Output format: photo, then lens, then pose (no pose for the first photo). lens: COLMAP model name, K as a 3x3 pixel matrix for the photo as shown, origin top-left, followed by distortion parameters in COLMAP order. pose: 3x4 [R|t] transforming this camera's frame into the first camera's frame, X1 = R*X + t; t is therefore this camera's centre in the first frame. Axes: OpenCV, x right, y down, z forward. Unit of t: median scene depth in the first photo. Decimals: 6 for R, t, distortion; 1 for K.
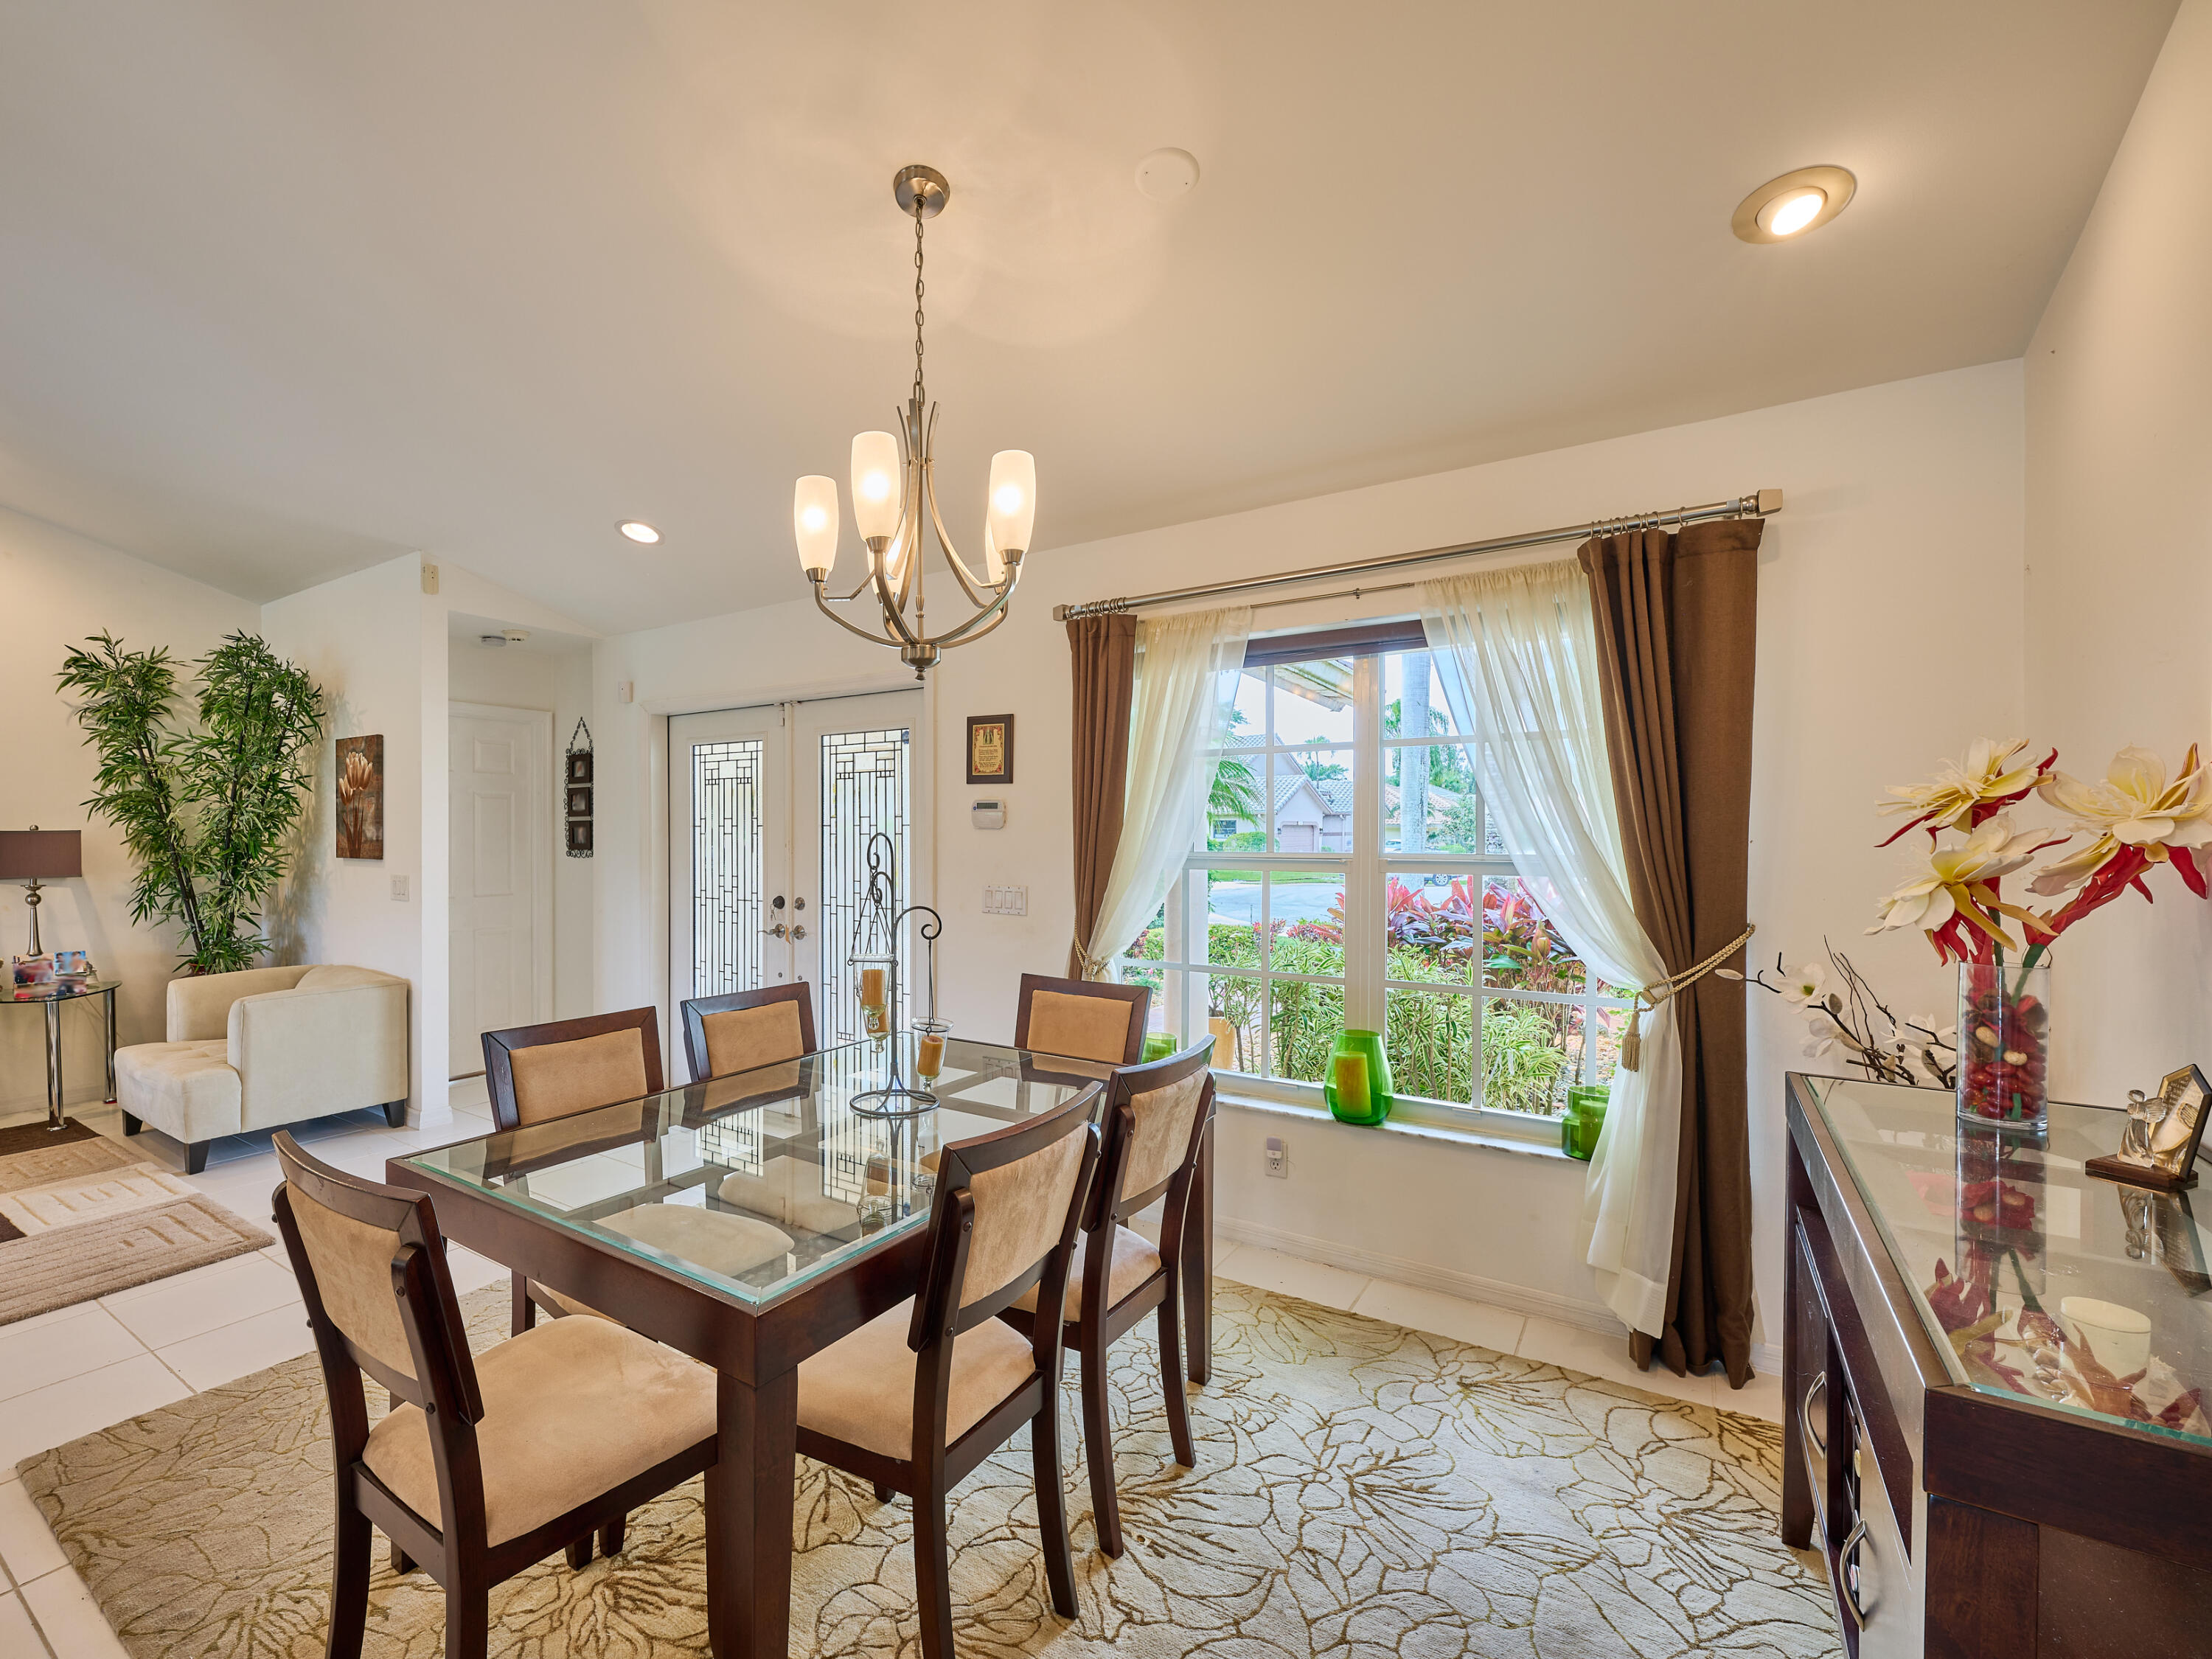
lens RADIAL K [[959.6, 0, 1098.8], [0, 959.6, 831.2], [0, 0, 1]] dist [-0.003778, 0.001272]
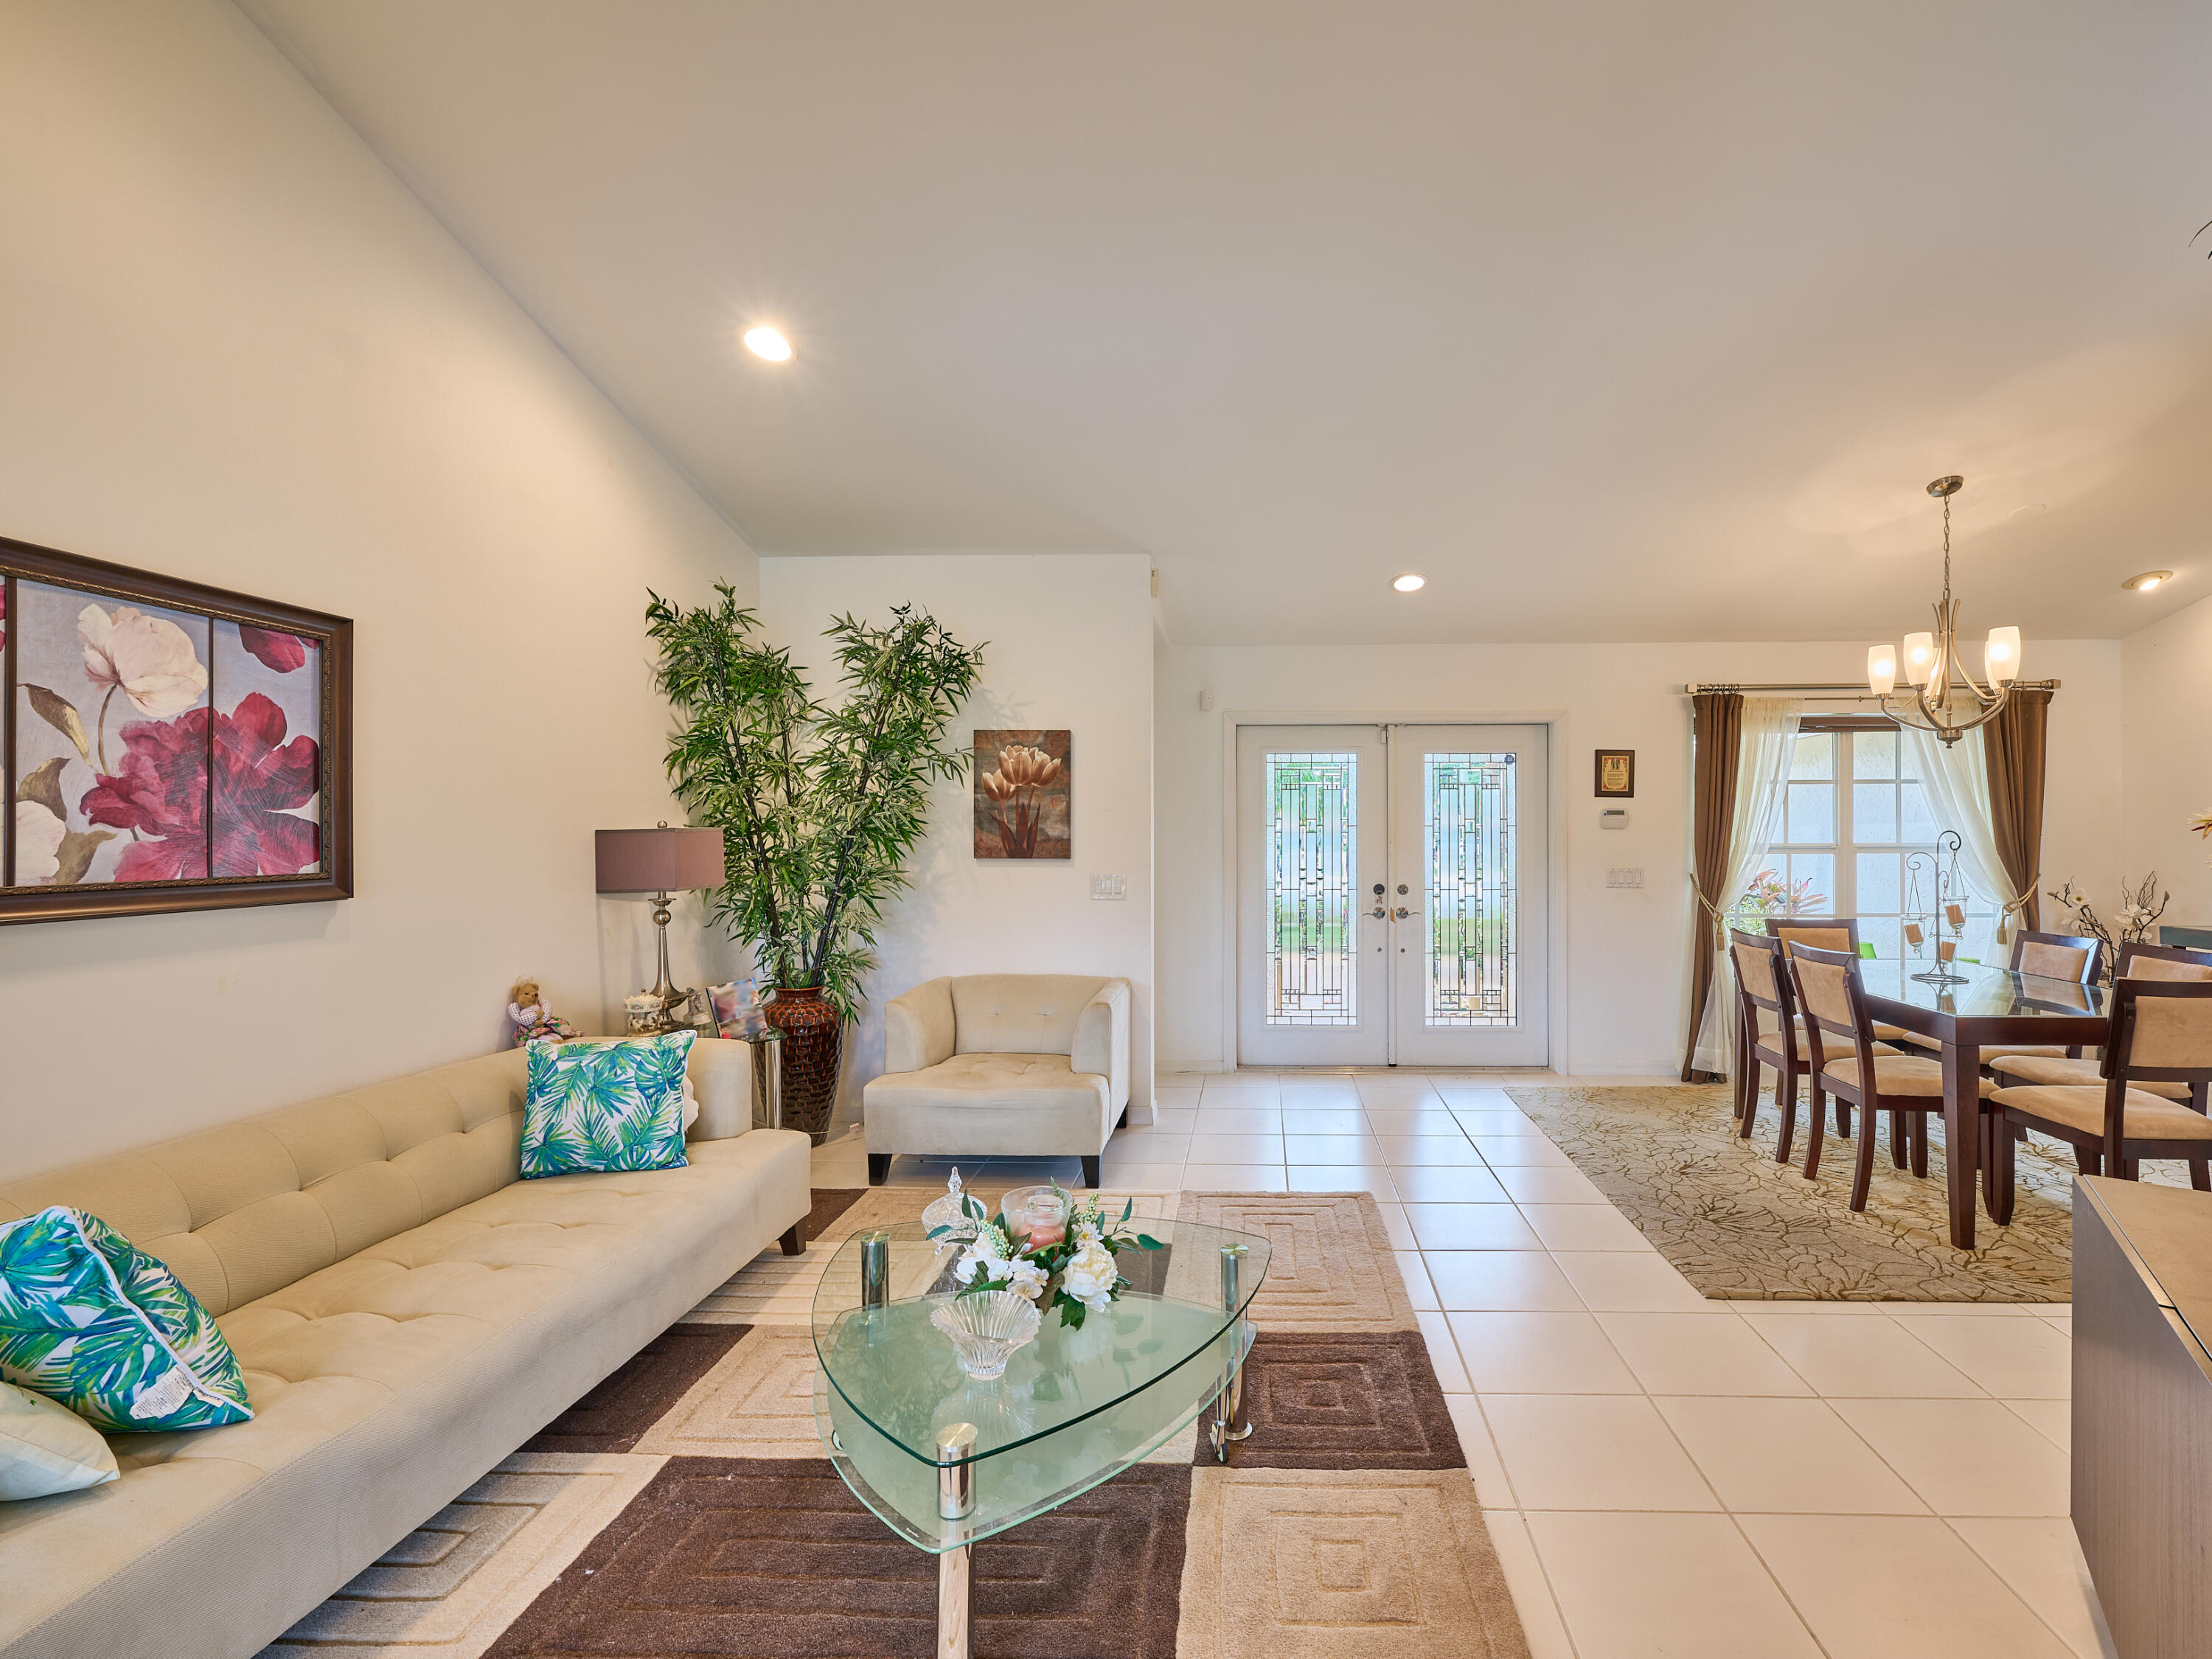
lens RADIAL K [[1010.1, 0, 1159.9], [0, 1010.1, 825.1], [0, 0, 1]] dist [0.002555, -0.000242]
pose [[0.832312, 0.005148, 0.554283, -1.527979], [0.000083, 0.999956, -0.009412, 0.006422], [-0.554307, 0.007879, 0.832275, 0.120418]]
